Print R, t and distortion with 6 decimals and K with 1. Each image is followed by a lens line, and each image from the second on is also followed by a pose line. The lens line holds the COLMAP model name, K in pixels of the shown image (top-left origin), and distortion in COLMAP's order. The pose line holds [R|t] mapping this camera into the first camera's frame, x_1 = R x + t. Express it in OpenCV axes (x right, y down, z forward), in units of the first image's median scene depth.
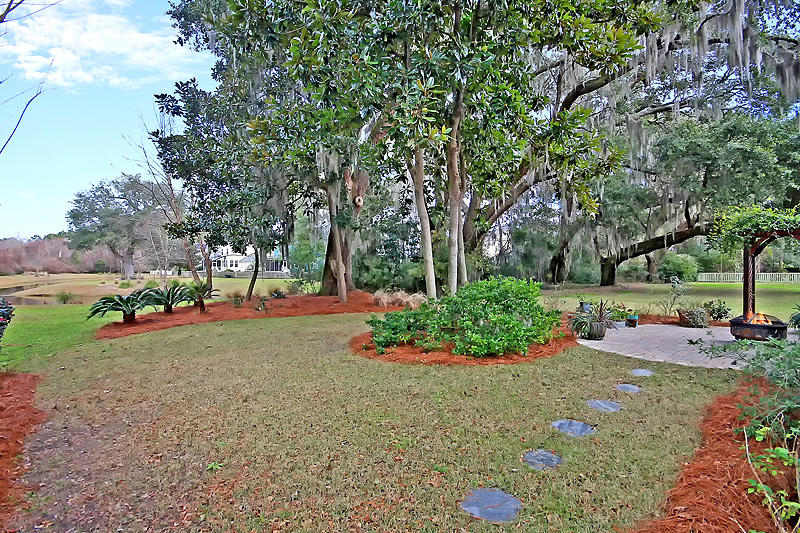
lens RADIAL K [[373.3, 0, 392.5], [0, 373.3, 272.1], [0, 0, 1]] dist [0.018129, -0.002259]
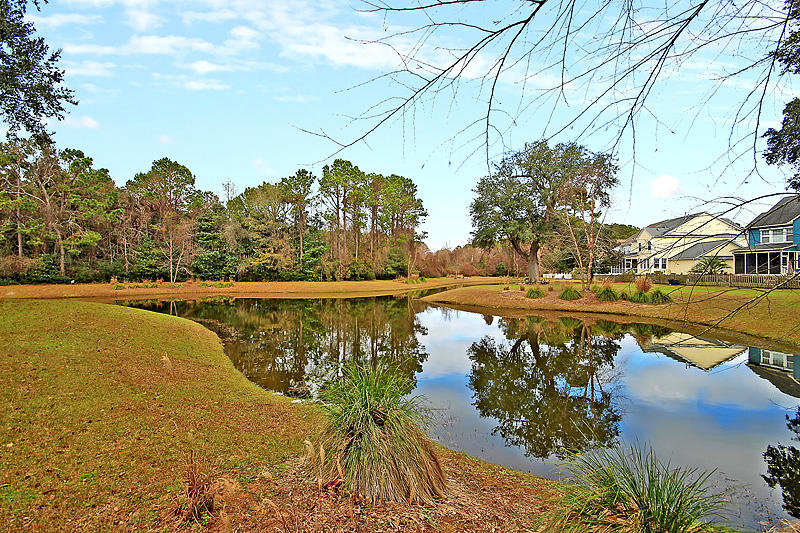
lens RADIAL K [[373.3, 0, 400.3], [0, 373.3, 268.3], [0, 0, 1]] dist [0.018129, -0.002259]
pose [[0.606695, -0.012592, -0.794835, -0.369780], [-0.003753, 0.999818, -0.018704, 0.004195], [0.794926, 0.014331, 0.606537, 0.464875]]
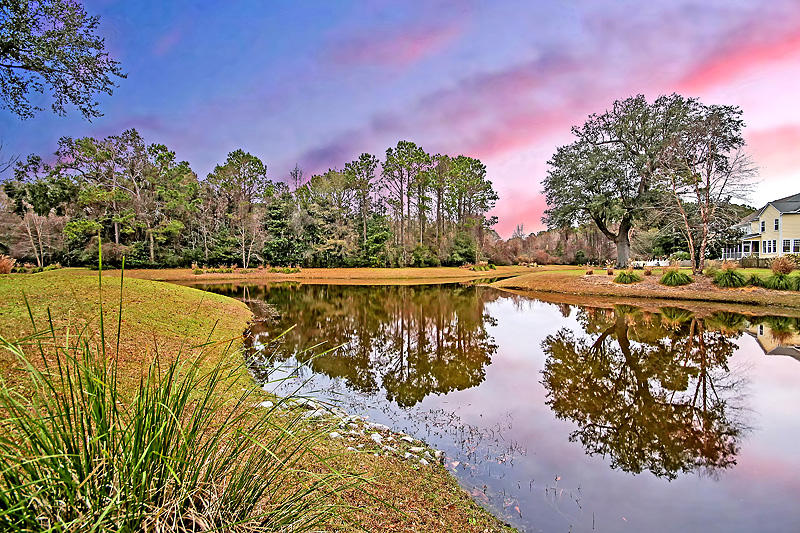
lens RADIAL K [[373.3, 0, 404.6], [0, 373.3, 267.6], [0, 0, 1]] dist [0.018129, -0.002259]
pose [[0.459448, 0.006959, -0.888178, -0.417961], [-0.003751, 0.999976, 0.005895, 0.019666], [0.888197, 0.000624, 0.459463, 0.519072]]
